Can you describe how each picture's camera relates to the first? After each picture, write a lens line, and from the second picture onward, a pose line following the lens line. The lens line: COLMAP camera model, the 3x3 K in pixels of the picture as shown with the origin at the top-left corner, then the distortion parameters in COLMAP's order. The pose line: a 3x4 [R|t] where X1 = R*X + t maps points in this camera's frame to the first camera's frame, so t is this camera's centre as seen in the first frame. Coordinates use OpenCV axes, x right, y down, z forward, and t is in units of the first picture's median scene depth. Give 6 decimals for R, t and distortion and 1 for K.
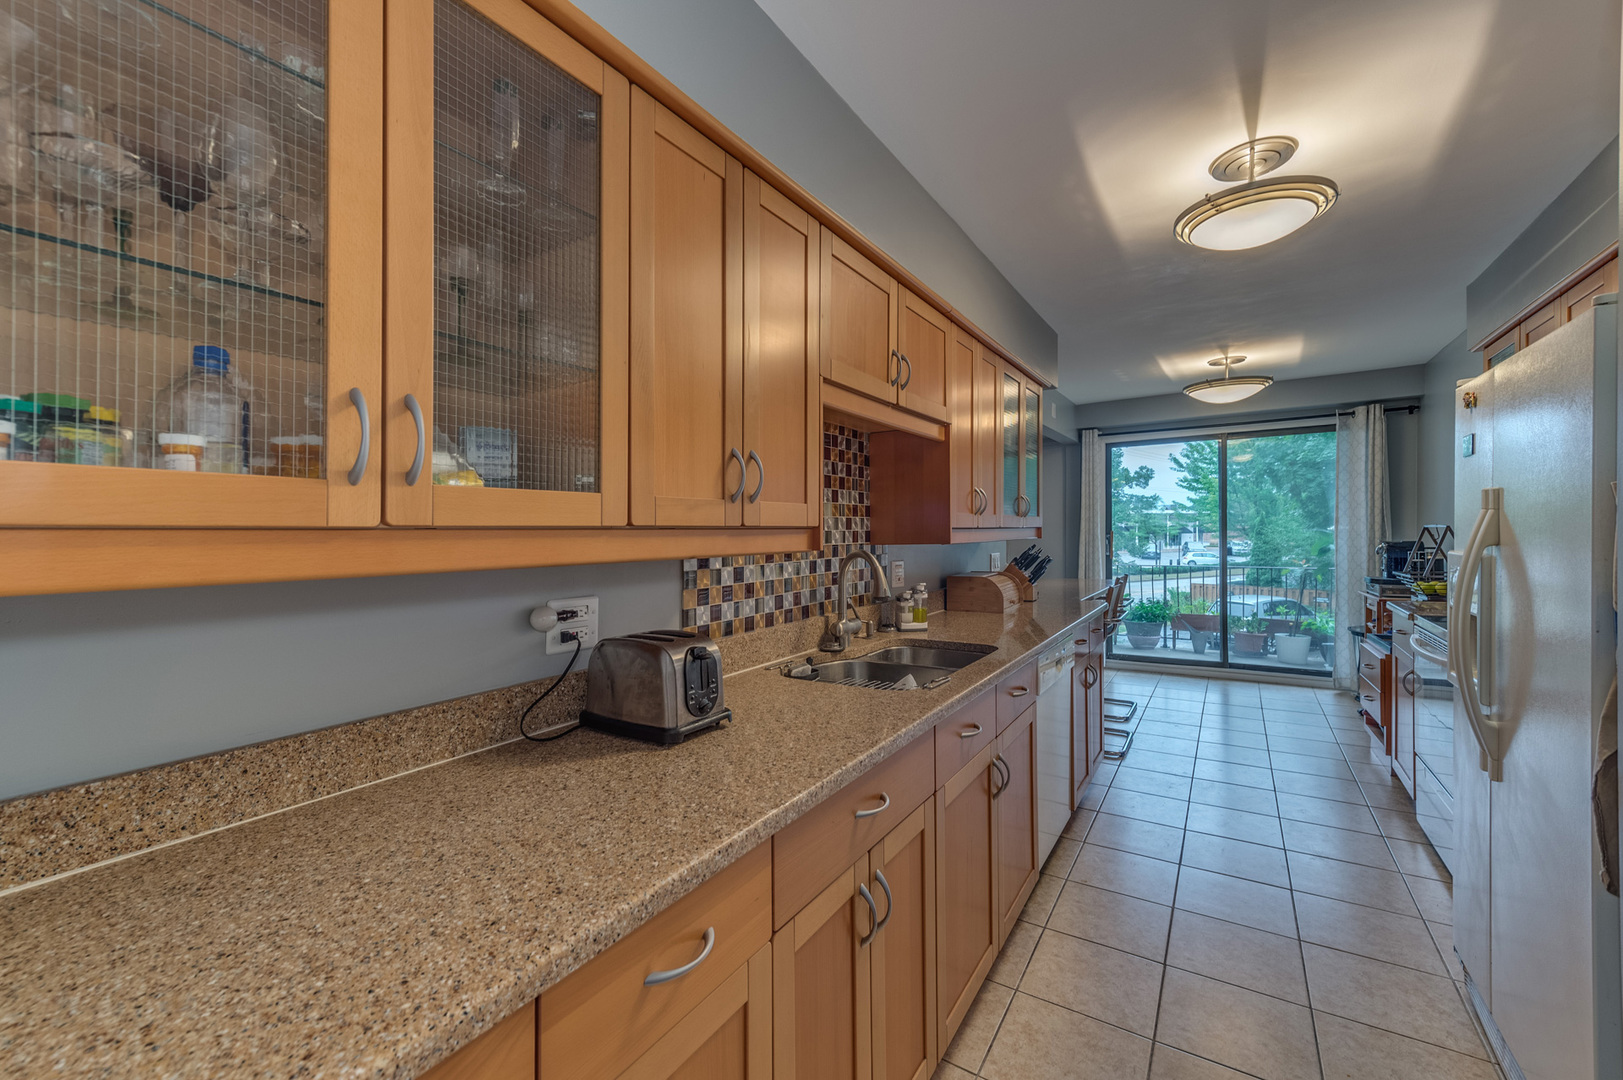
lens RADIAL K [[639.2, 0, 804.8], [0, 639.2, 573.0], [0, 0, 1]] dist [0.002057, 0.000120]
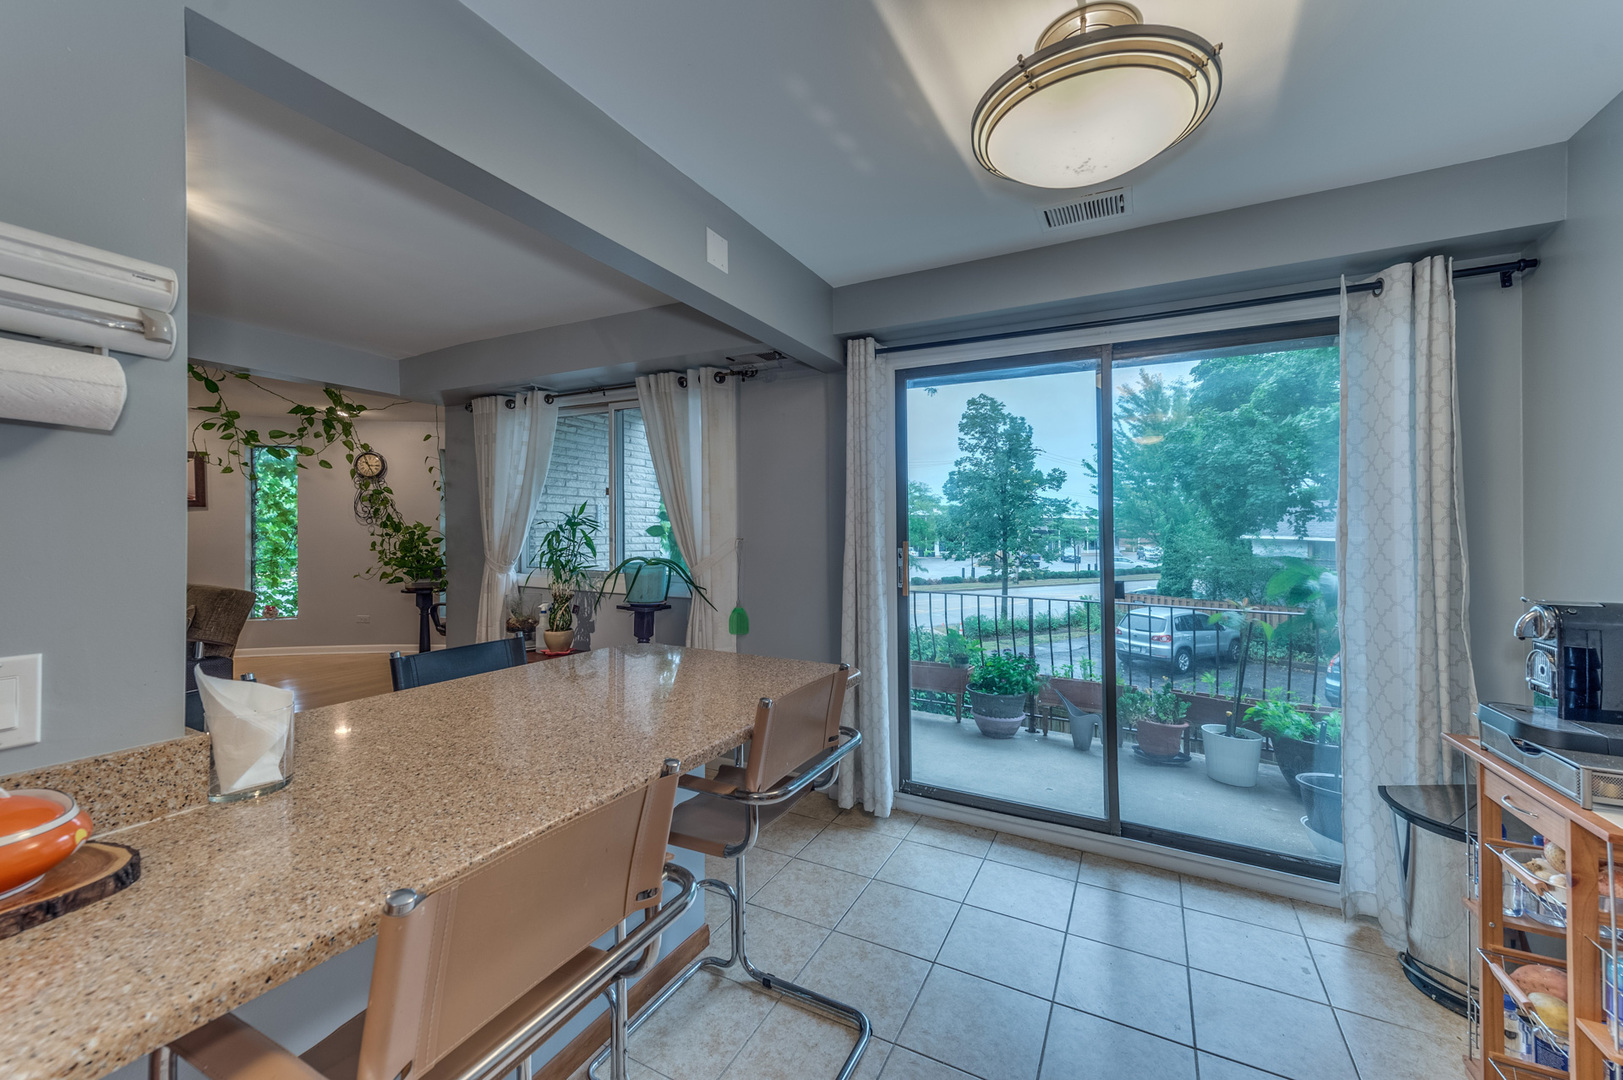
lens RADIAL K [[639.2, 0, 811.4], [0, 639.2, 532.7], [0, 0, 1]] dist [0.002057, 0.000120]
pose [[0.993942, 0.024356, 0.107177, 0.157090], [-0.018098, 0.998095, -0.058983, -0.018059], [-0.108410, 0.056686, 0.992489, 0.225230]]
